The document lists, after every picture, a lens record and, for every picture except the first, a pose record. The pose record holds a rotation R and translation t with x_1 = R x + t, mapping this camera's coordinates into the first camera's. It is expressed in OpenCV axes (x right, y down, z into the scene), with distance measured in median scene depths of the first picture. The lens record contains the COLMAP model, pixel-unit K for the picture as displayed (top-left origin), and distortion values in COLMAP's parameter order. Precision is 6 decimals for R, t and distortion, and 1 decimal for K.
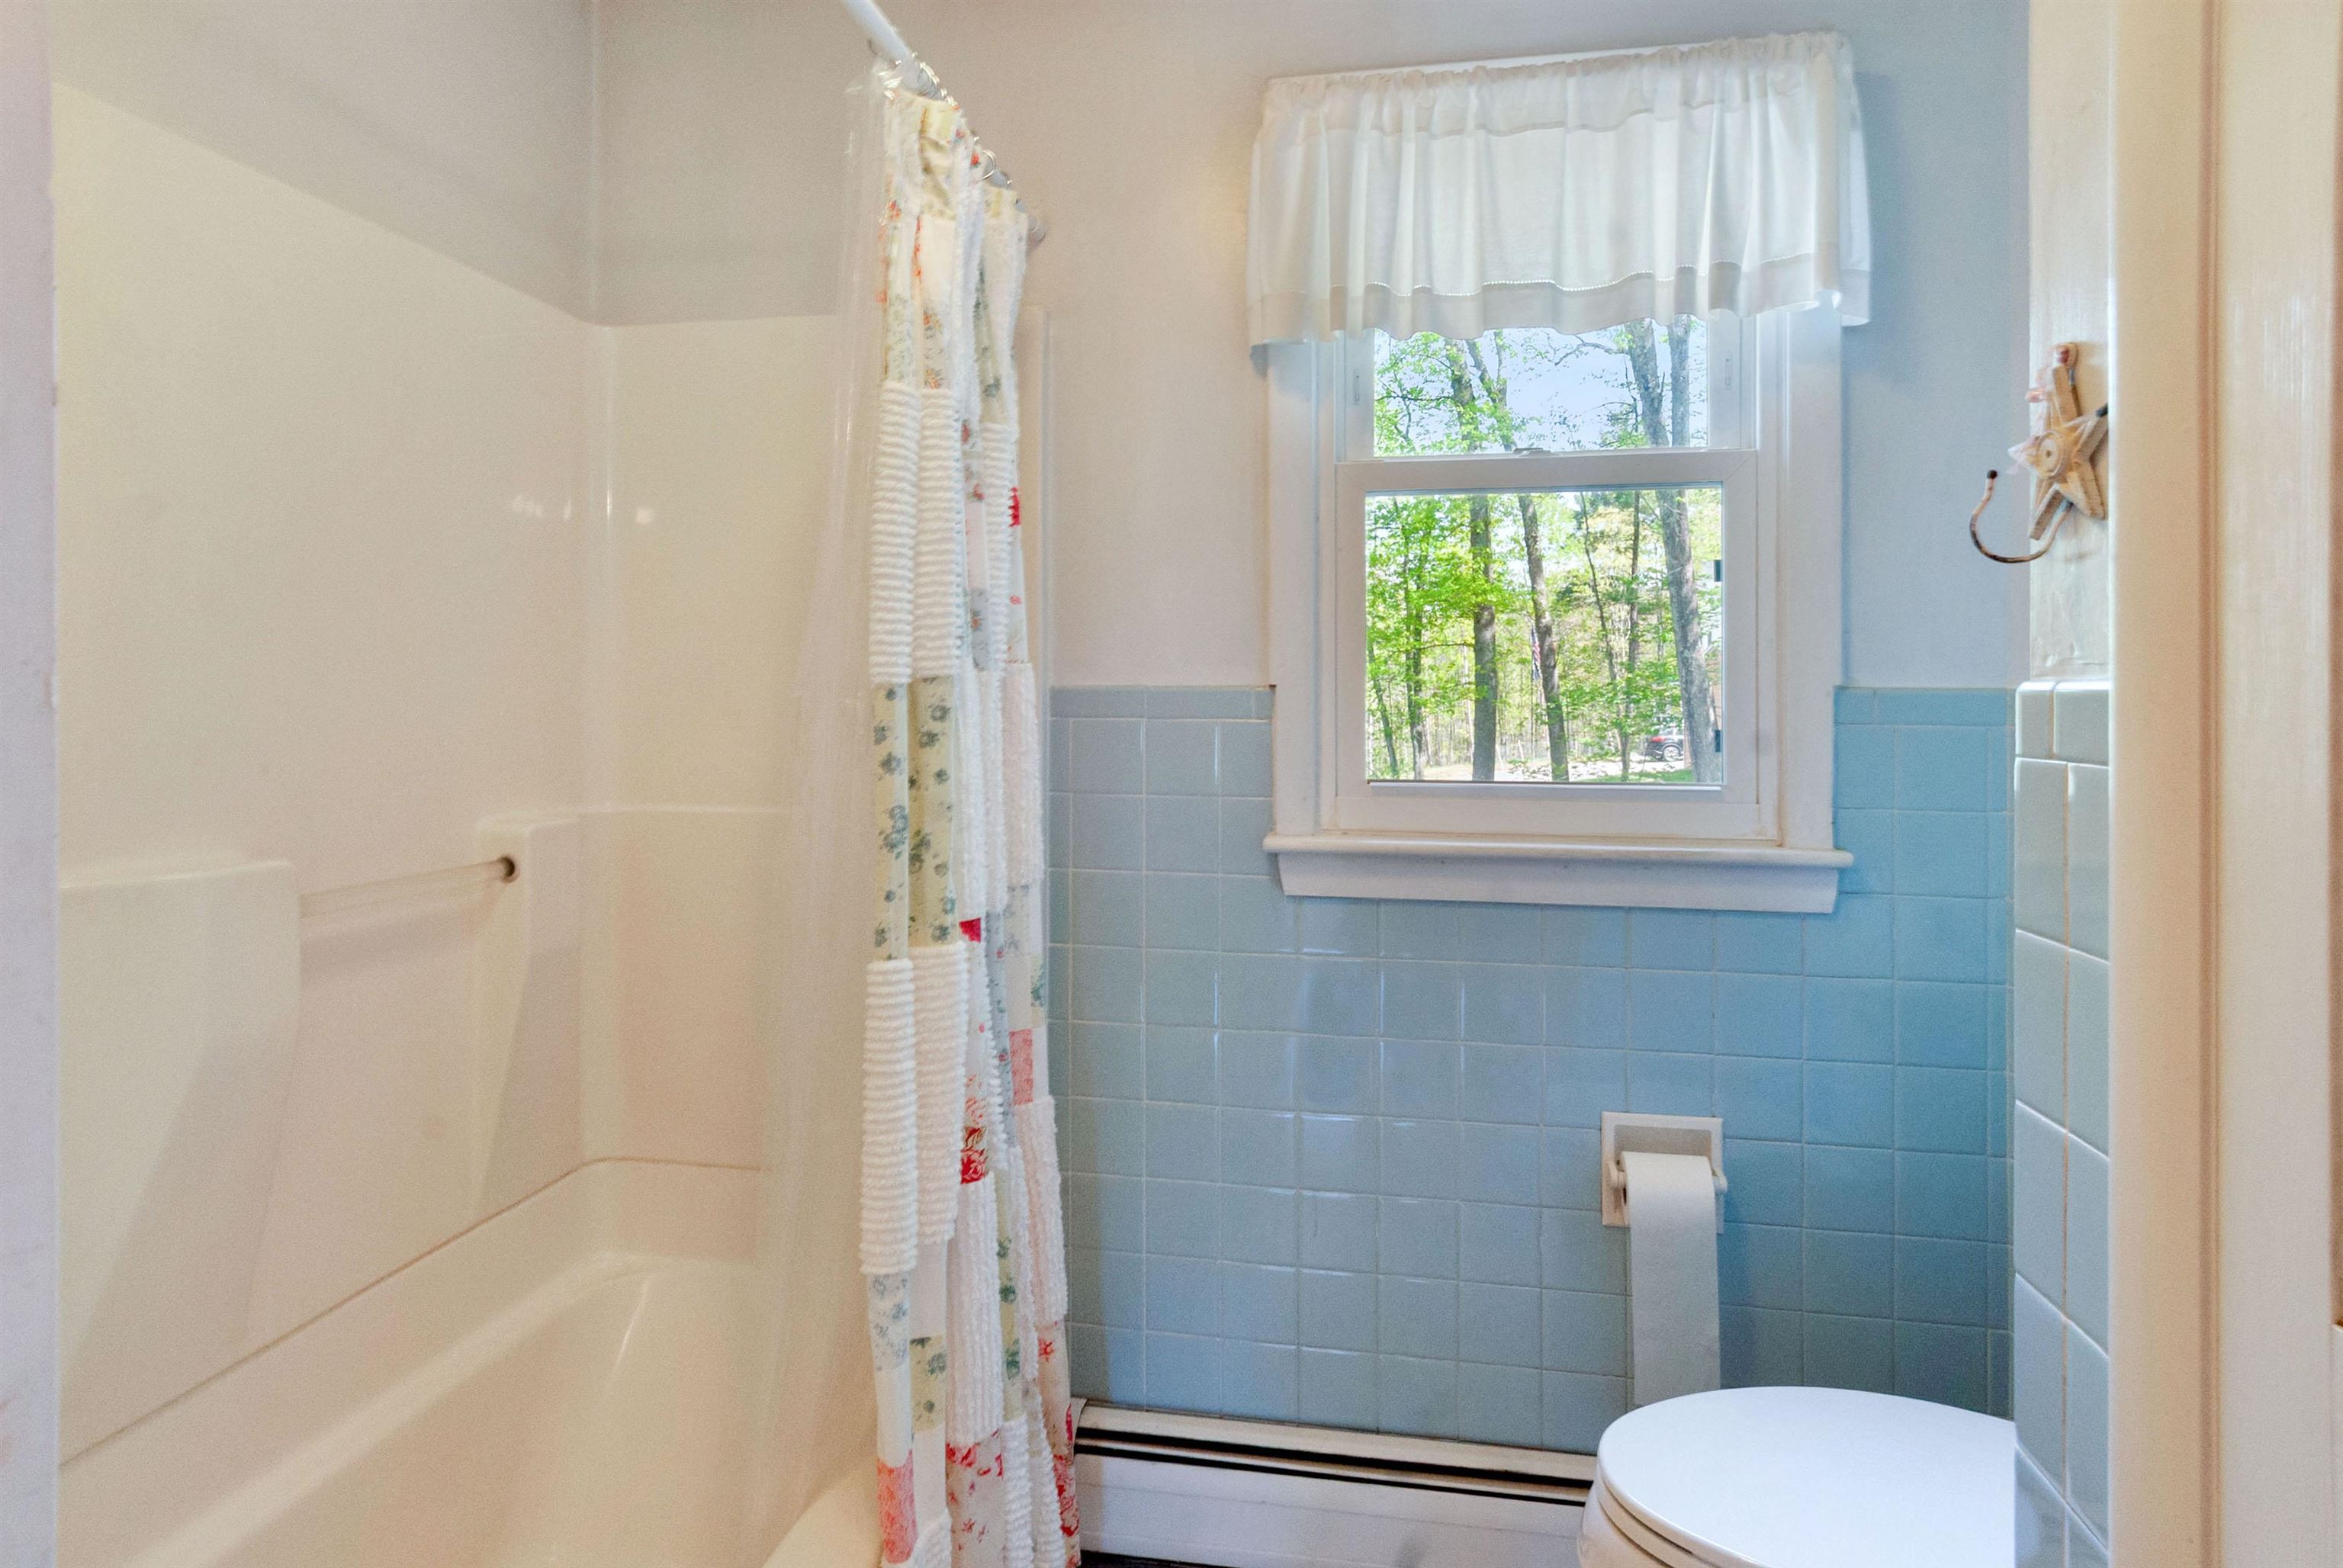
lens RADIAL K [[1269.2, 0, 1175.2], [0, 1269.2, 705.4], [0, 0, 1]] dist [-0.003351, 0.001171]
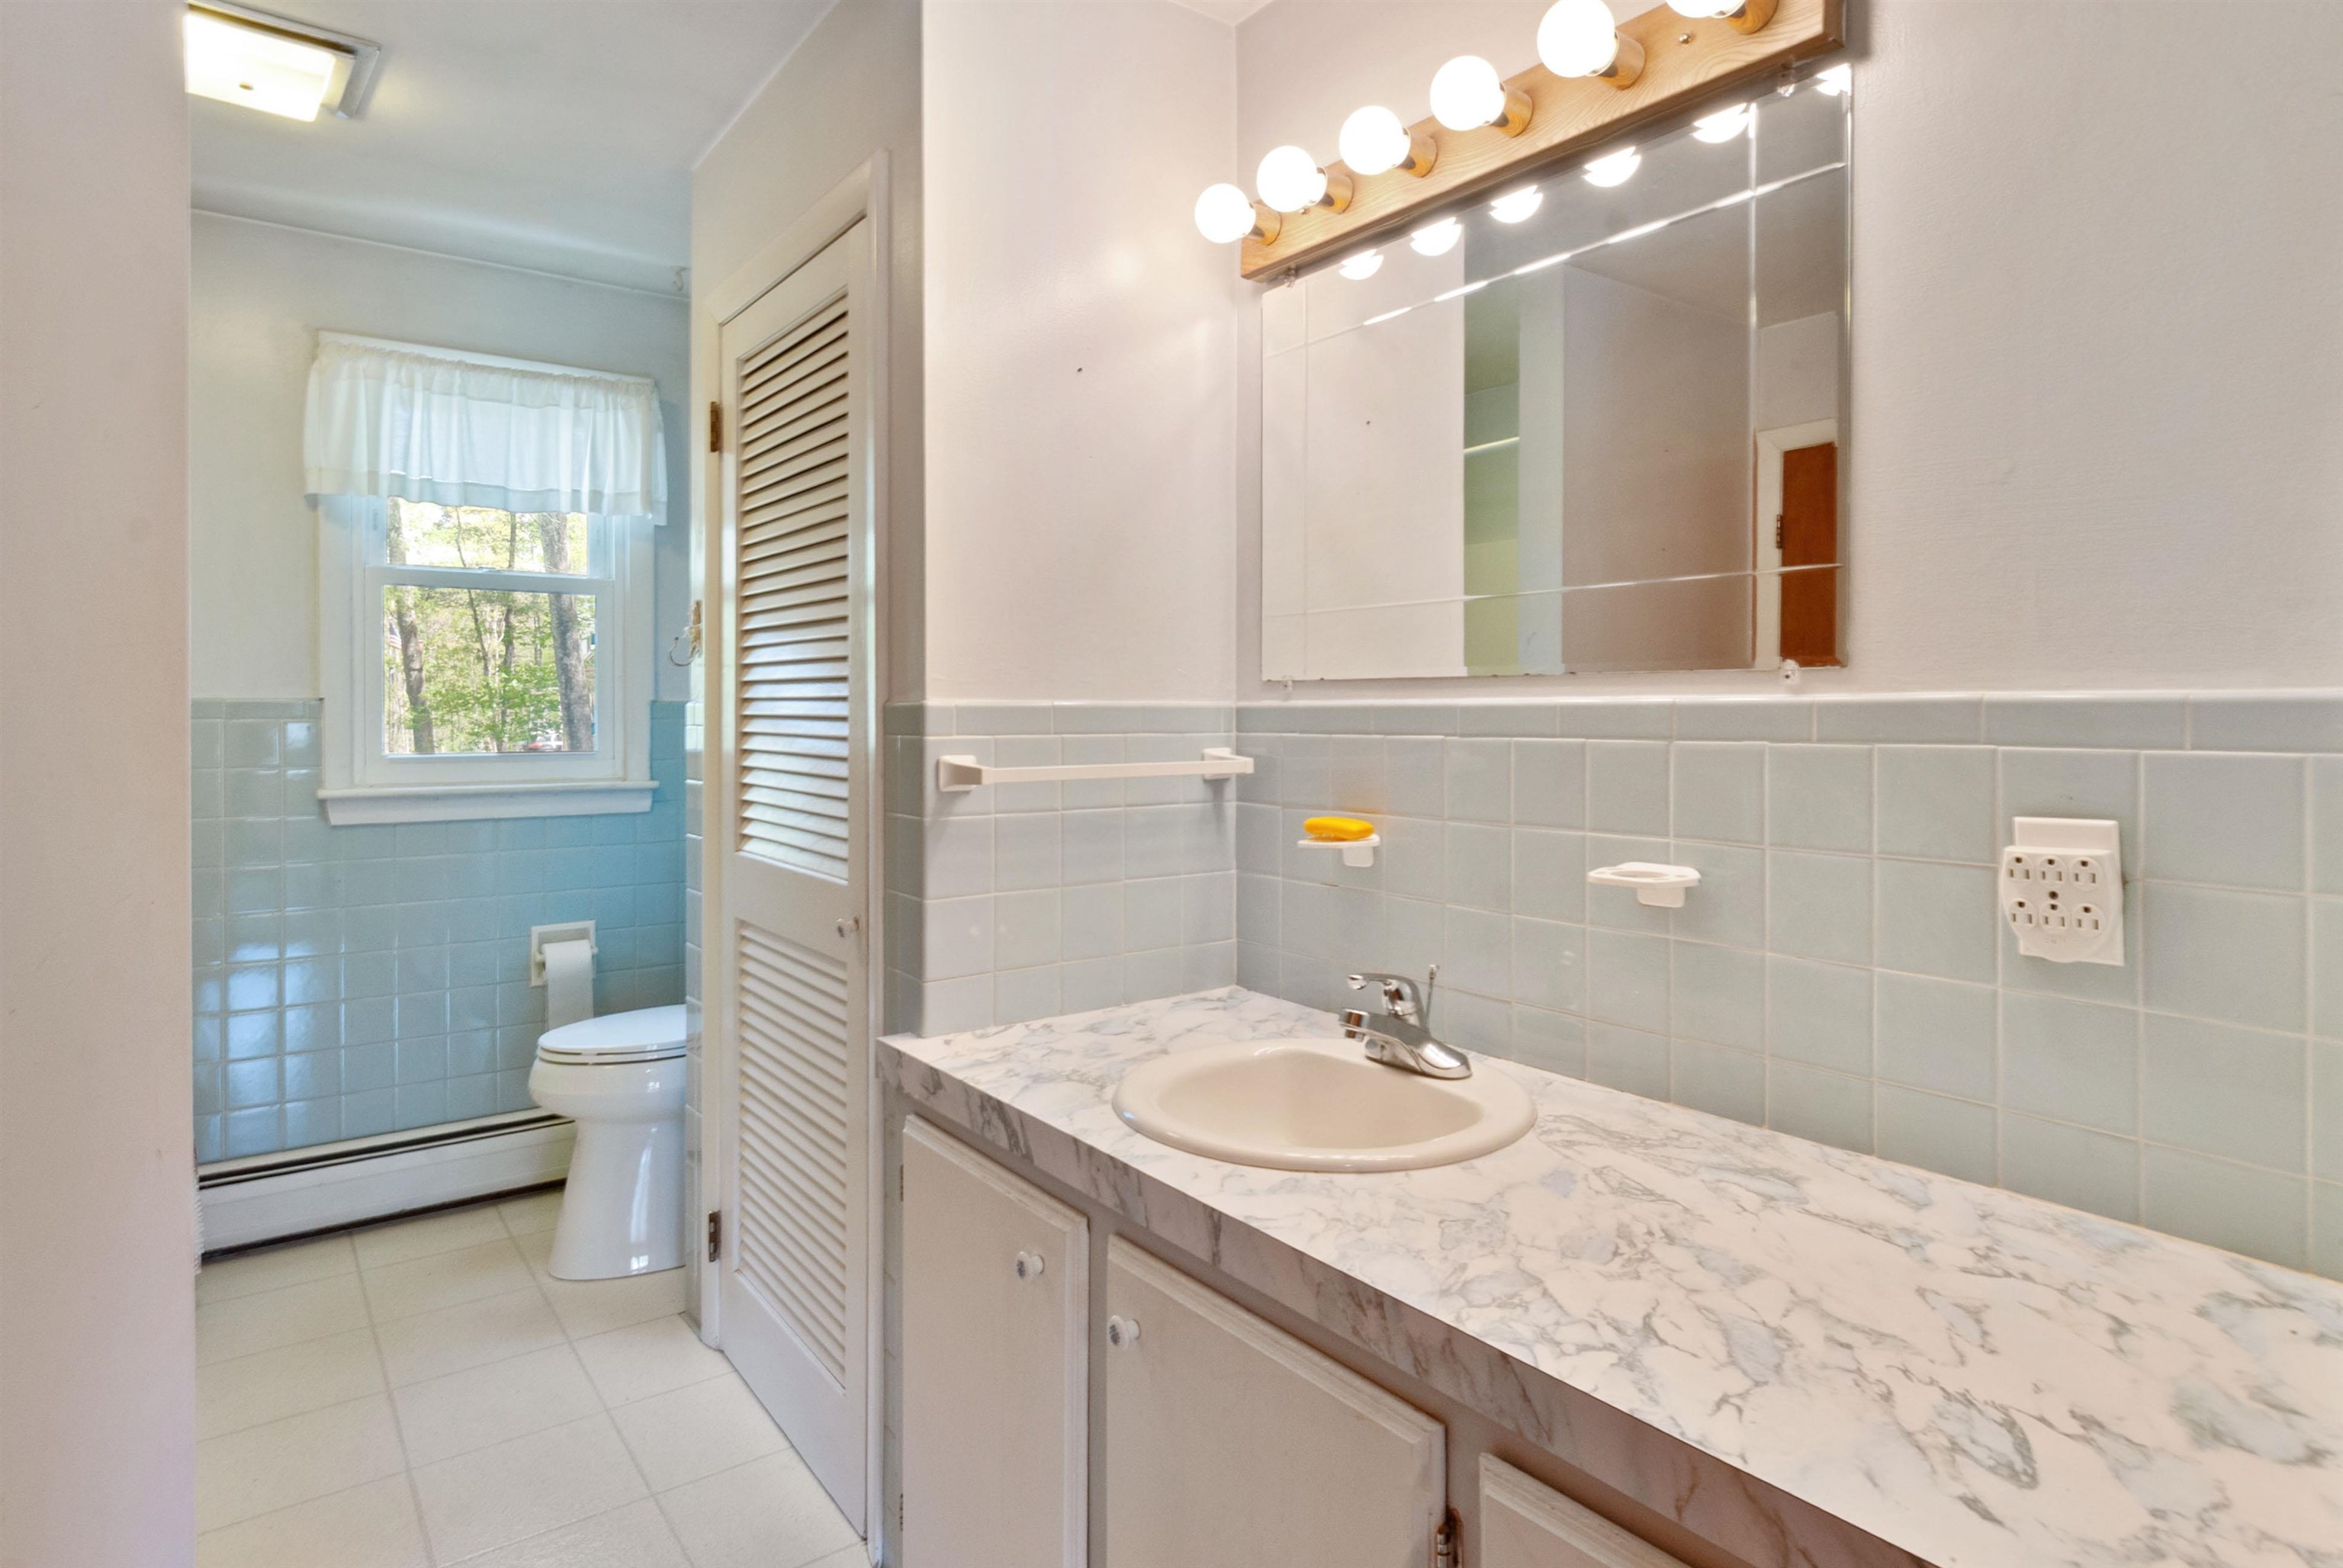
lens RADIAL K [[1269.2, 0, 1160.5], [0, 1269.2, 702.5], [0, 0, 1]] dist [-0.003351, 0.001171]
pose [[0.680844, 0.001803, 0.732426, -0.406121], [0.002553, 0.999985, -0.004835, 0.000092], [-0.732424, 0.005162, 0.680829, -0.967415]]
